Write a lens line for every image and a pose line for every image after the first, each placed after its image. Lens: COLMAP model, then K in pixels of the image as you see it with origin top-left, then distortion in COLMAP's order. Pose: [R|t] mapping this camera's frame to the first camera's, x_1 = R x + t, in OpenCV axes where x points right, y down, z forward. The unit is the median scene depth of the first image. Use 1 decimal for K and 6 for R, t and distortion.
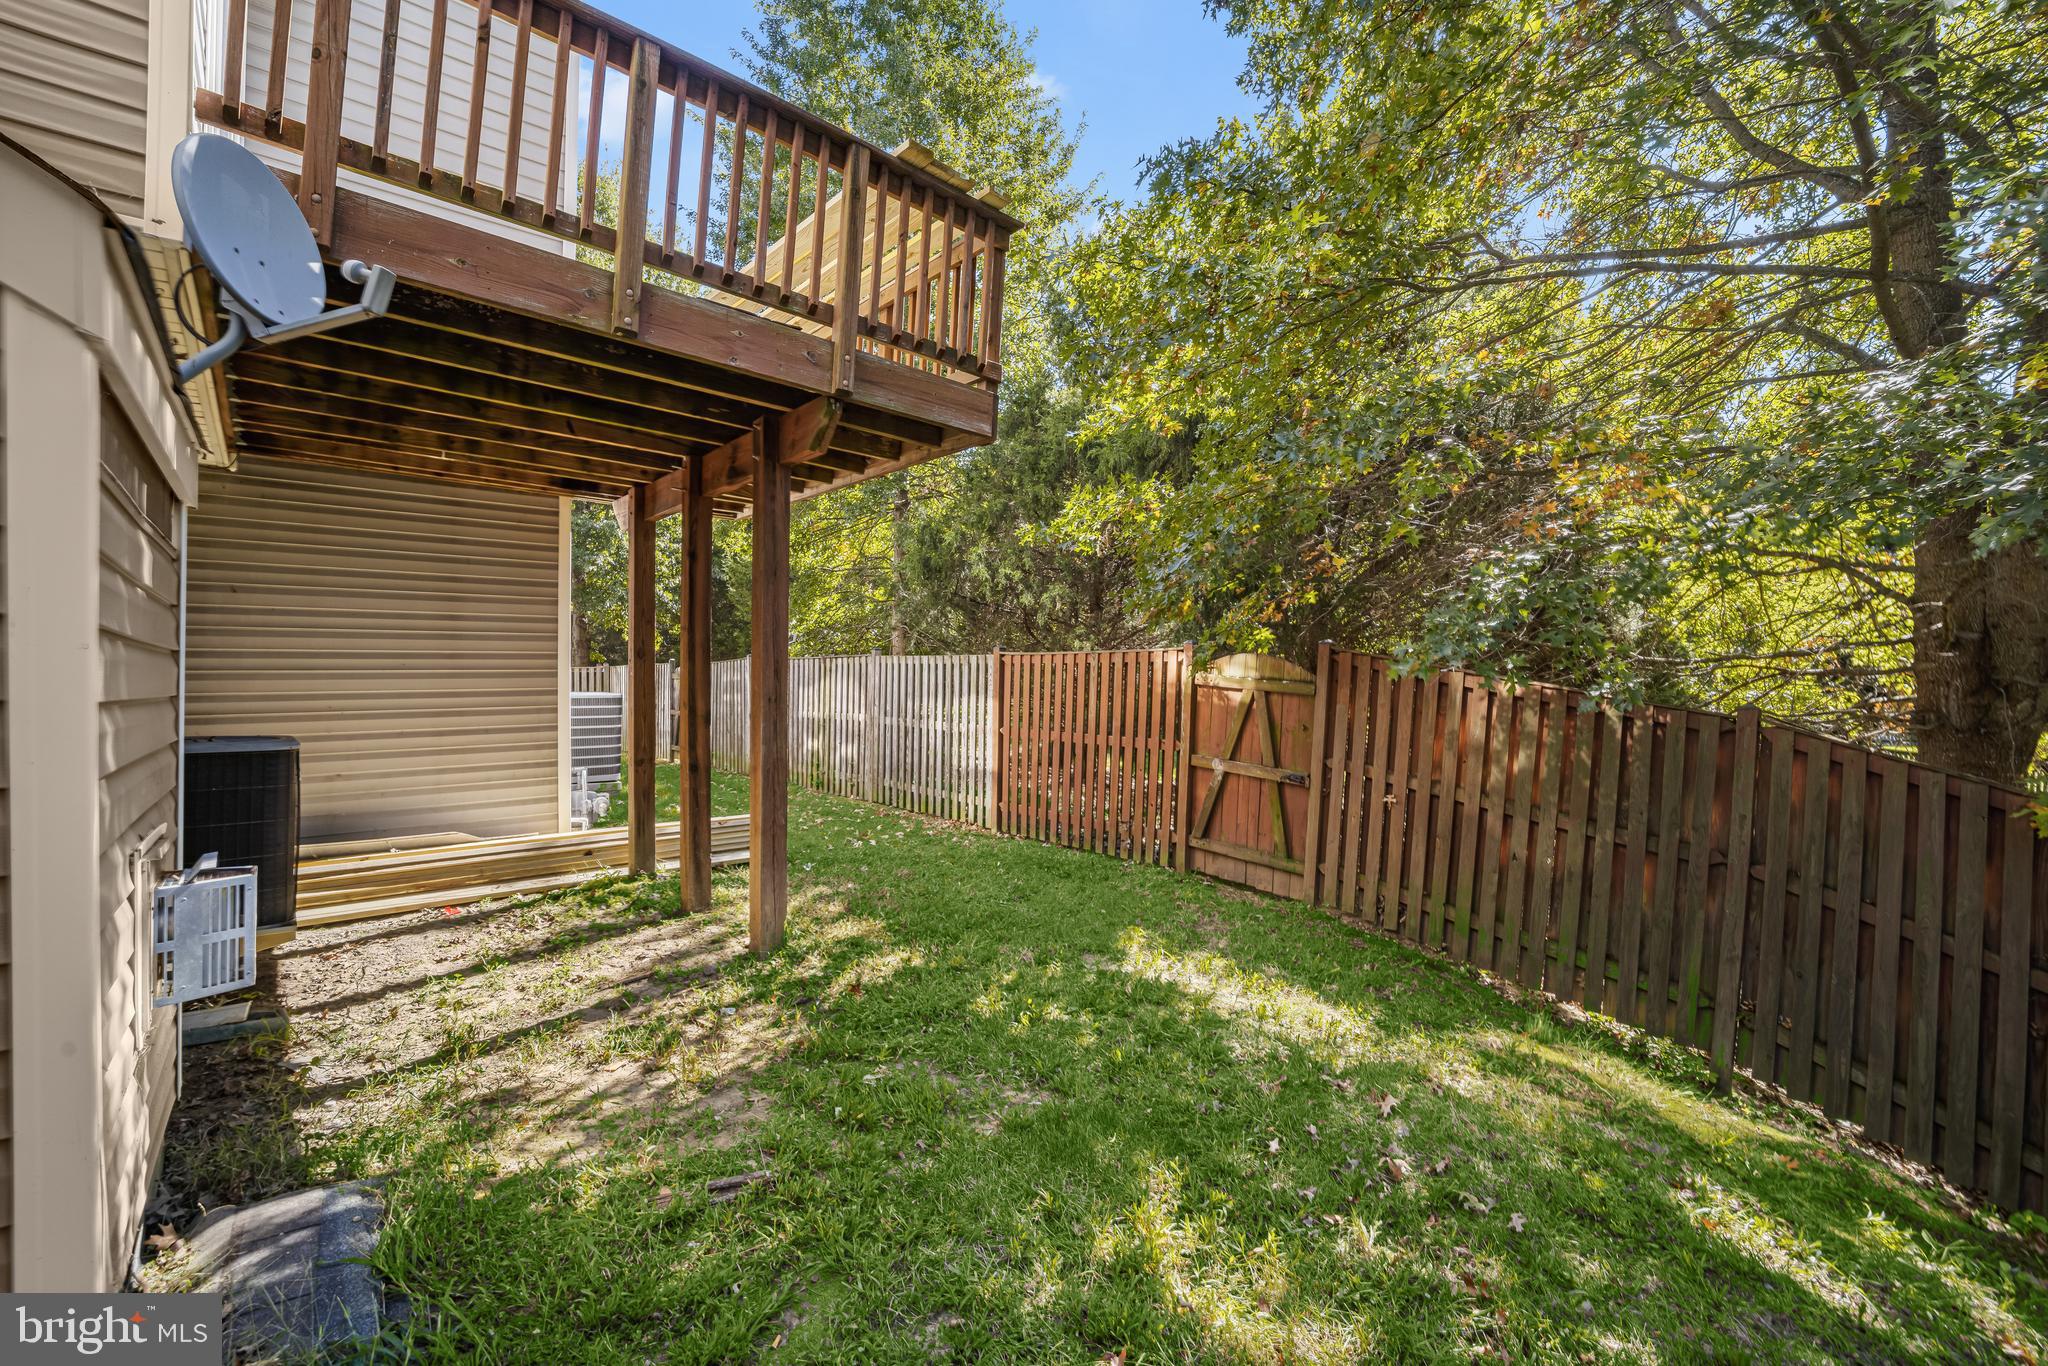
lens RADIAL K [[819.8, 0, 1030.0], [0, 819.8, 680.5], [0, 0, 1]] dist [-0.001196, -0.000069]
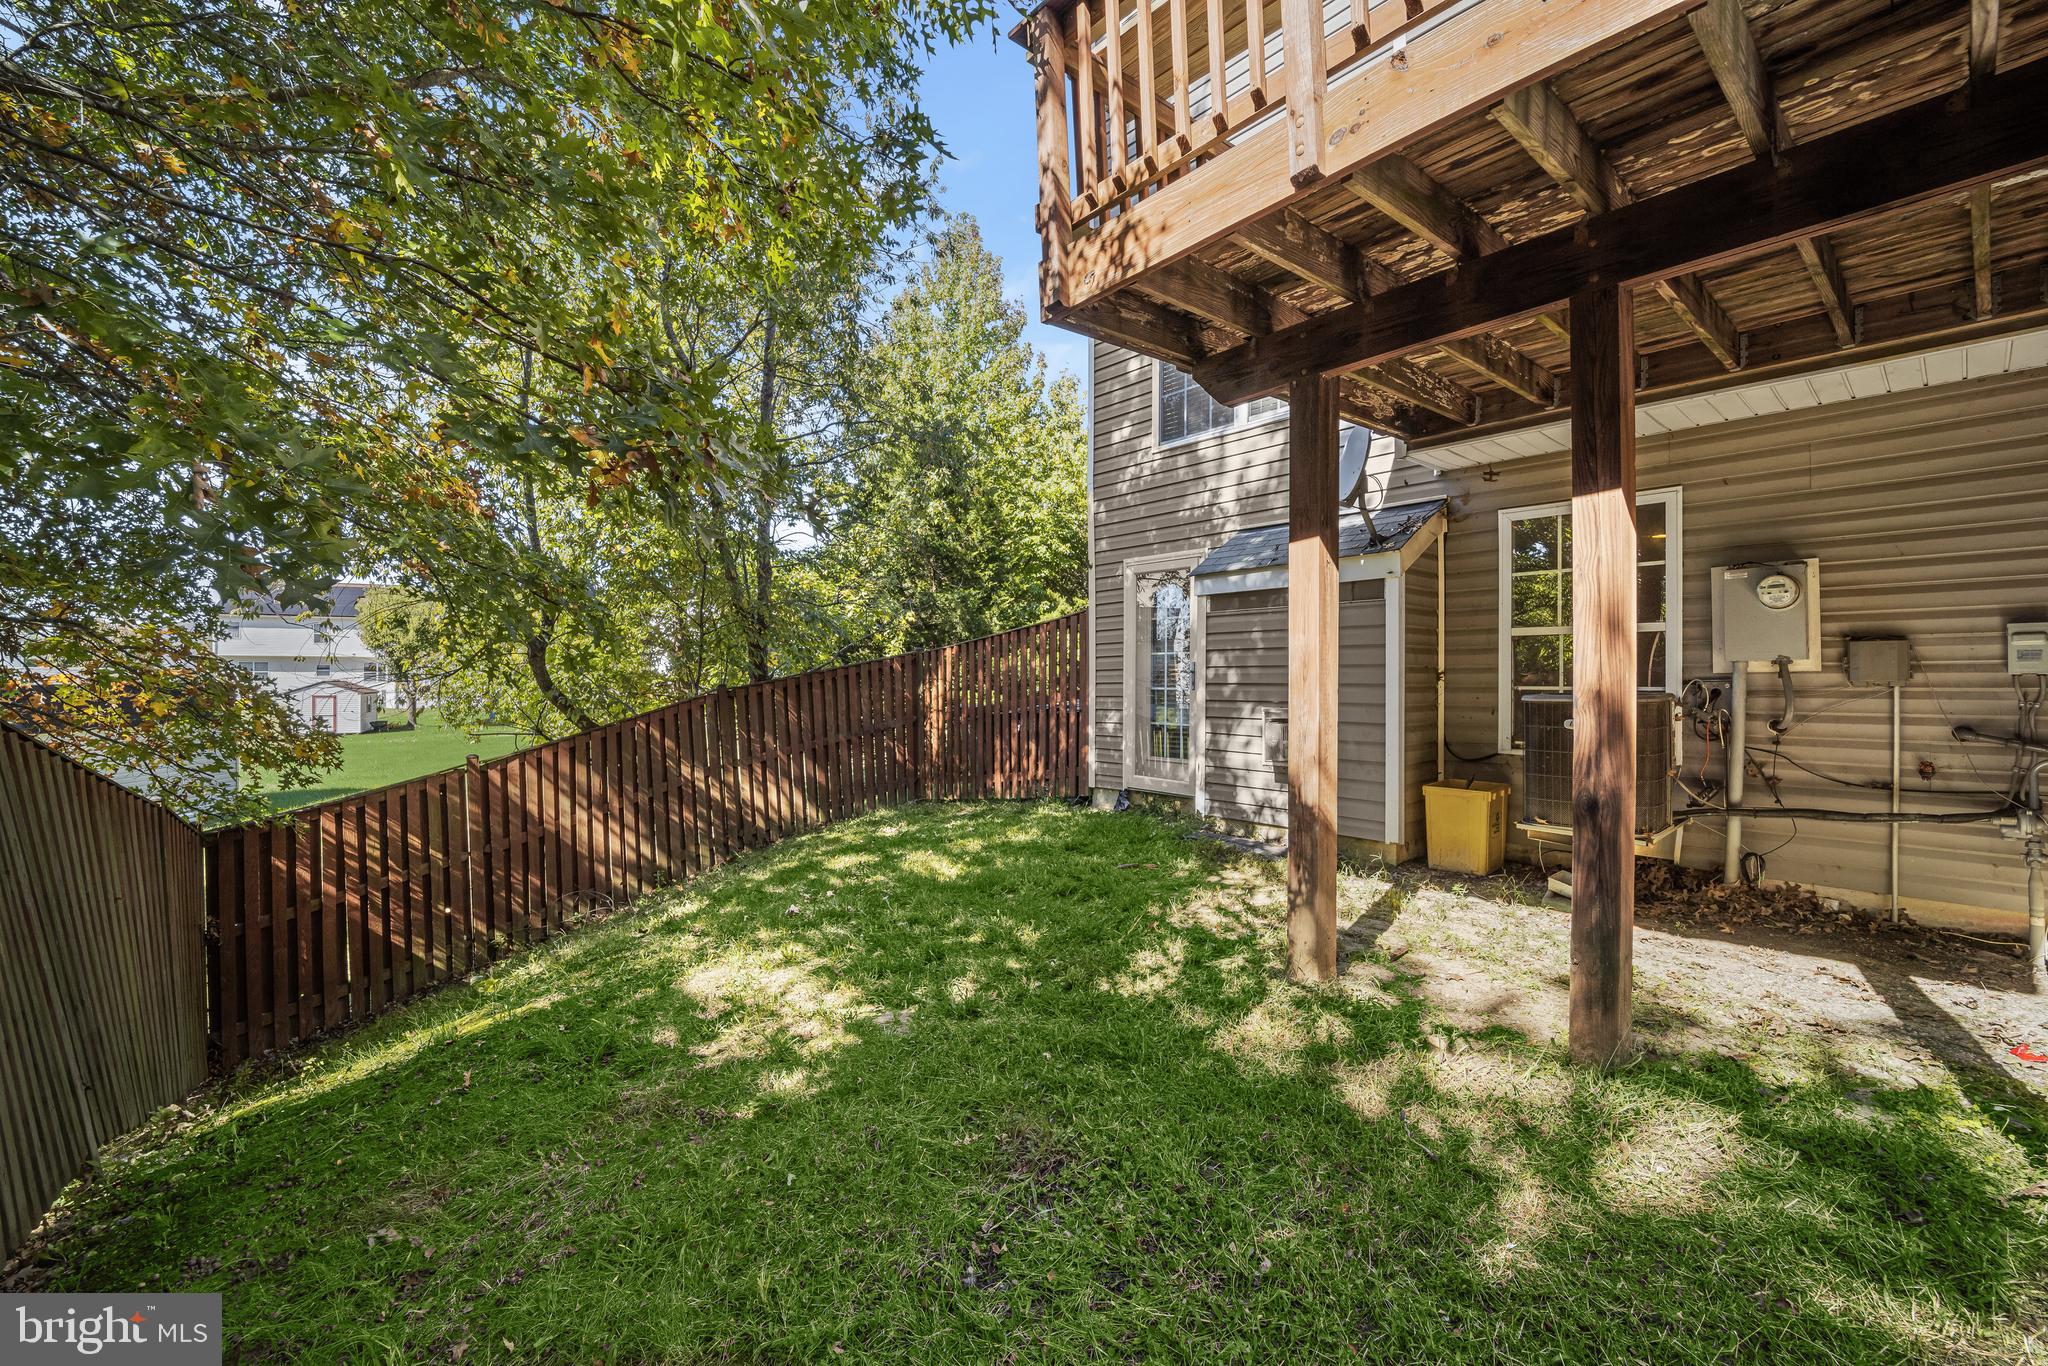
lens RADIAL K [[819.8, 0, 1030.0], [0, 819.8, 680.5], [0, 0, 1]] dist [-0.001196, -0.000069]
pose [[-0.999817, 0.017286, 0.008173, -0.055310], [0.017342, 0.999826, 0.006819, 0.022710], [-0.008053, 0.006960, -0.999943, 1.826693]]
